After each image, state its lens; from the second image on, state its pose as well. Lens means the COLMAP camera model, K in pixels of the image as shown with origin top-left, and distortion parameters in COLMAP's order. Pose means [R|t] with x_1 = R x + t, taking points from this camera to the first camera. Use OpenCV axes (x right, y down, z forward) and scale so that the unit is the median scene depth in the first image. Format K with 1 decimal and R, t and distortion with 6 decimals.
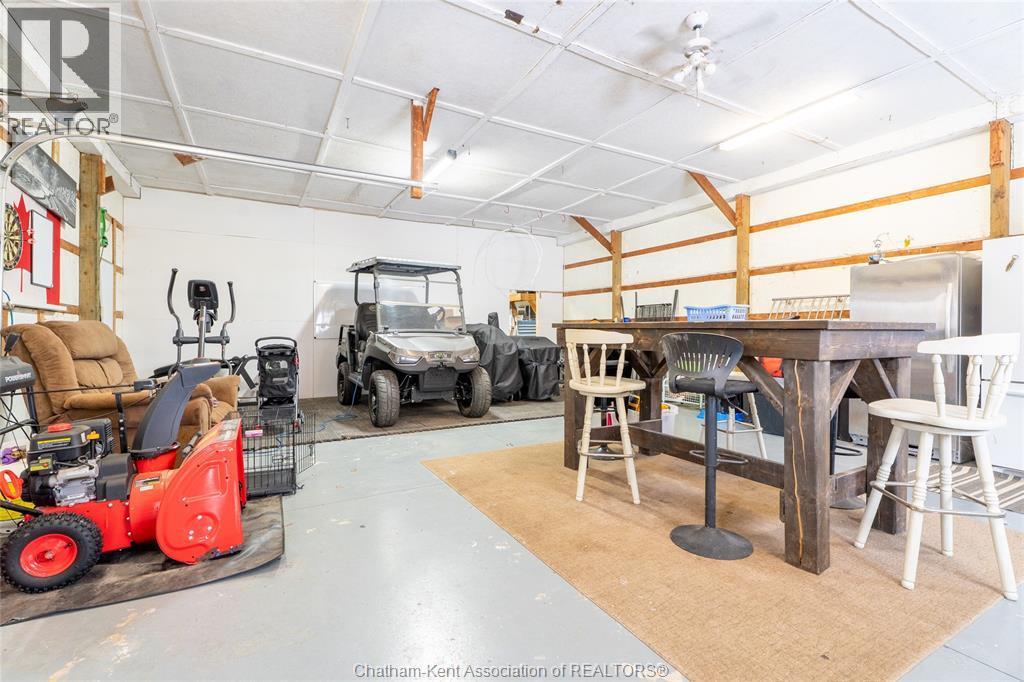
lens RADIAL K [[463.2, 0, 518.1], [0, 463.2, 335.5], [0, 0, 1]] dist [0.005575, 0.001132]
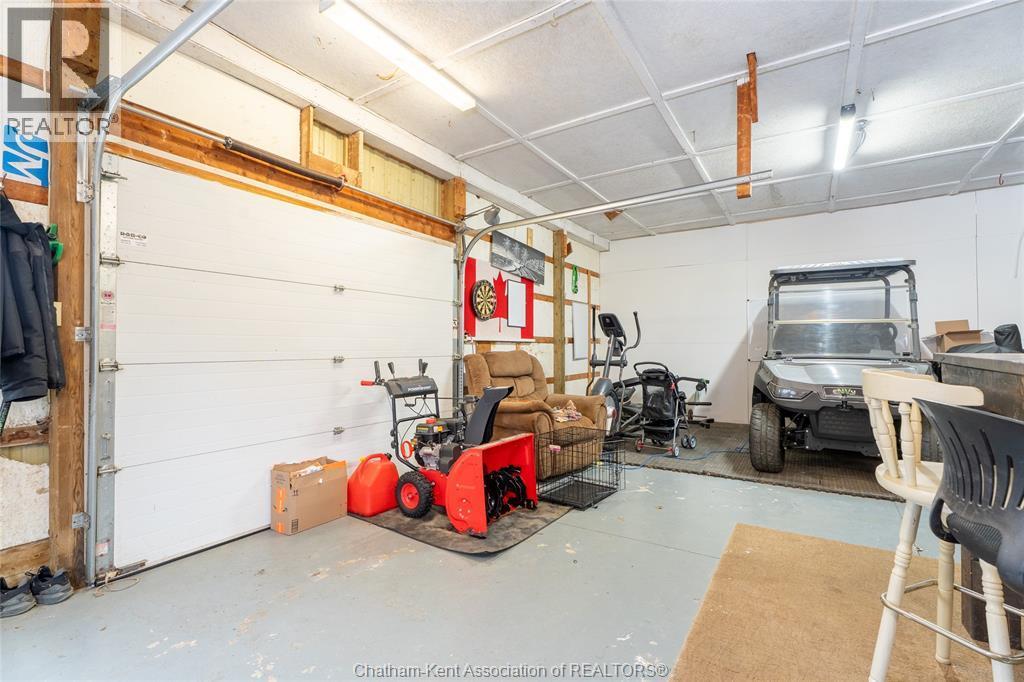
lens RADIAL K [[463.2, 0, 512.8], [0, 463.2, 343.4], [0, 0, 1]] dist [0.005575, 0.001132]
pose [[0.455375, -0.011630, -0.890224, 0.297859], [-0.002053, 0.999898, -0.014113, -0.025835], [0.890298, 0.008255, 0.455304, 0.253602]]
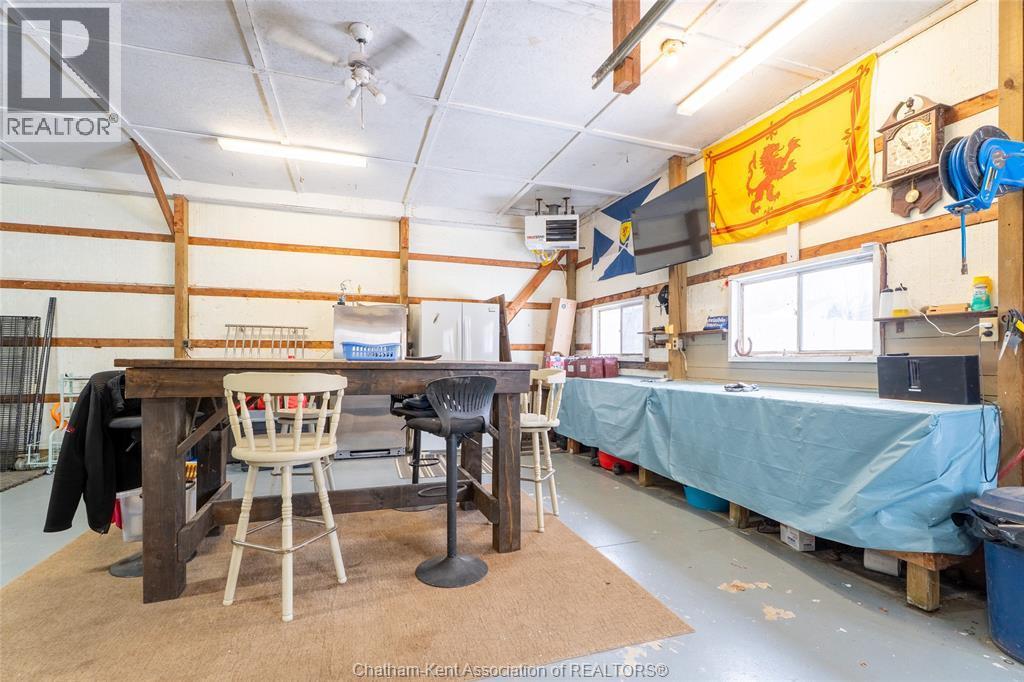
lens RADIAL K [[463.2, 0, 515.5], [0, 463.2, 358.5], [0, 0, 1]] dist [0.005575, 0.001132]
pose [[0.181447, -0.009040, 0.983359, -0.332126], [-0.001327, 0.999955, 0.009437, -0.028483], [-0.983400, -0.003017, 0.181427, 0.369350]]
